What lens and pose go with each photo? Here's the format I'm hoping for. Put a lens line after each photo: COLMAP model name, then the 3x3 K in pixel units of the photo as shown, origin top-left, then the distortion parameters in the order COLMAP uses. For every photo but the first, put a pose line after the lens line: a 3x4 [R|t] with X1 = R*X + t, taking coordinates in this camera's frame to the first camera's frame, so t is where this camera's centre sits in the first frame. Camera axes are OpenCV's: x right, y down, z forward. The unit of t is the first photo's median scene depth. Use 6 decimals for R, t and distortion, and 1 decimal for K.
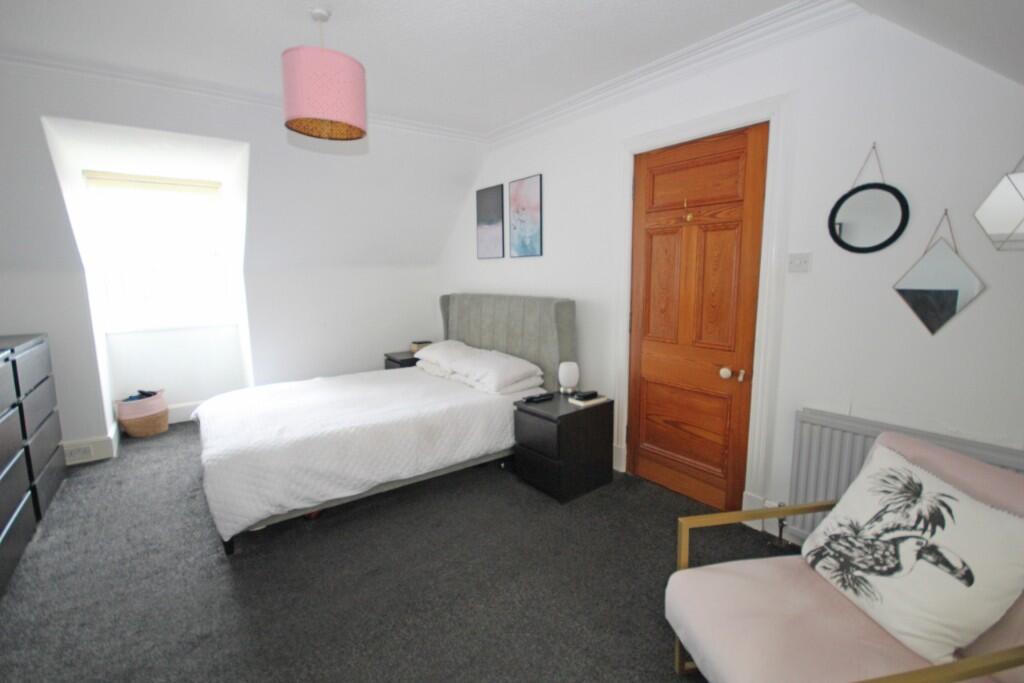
lens RADIAL K [[472.0, 0, 516.2], [0, 472.0, 339.6], [0, 0, 1]] dist [-0.003575, -0.000593]
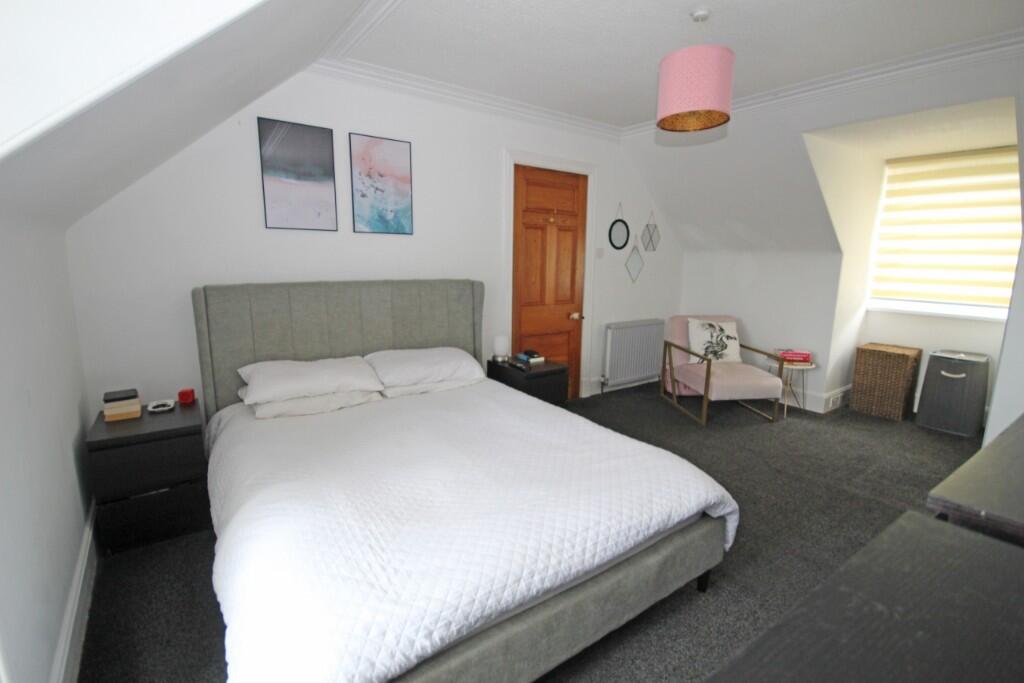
lens RADIAL K [[472.0, 0, 515.7], [0, 472.0, 345.1], [0, 0, 1]] dist [-0.003575, -0.000593]
pose [[0.020849, -0.166910, 0.985752, -1.192911], [0.130601, 0.977972, 0.162830, -0.125980], [-0.991216, 0.125345, 0.042188, 1.085939]]
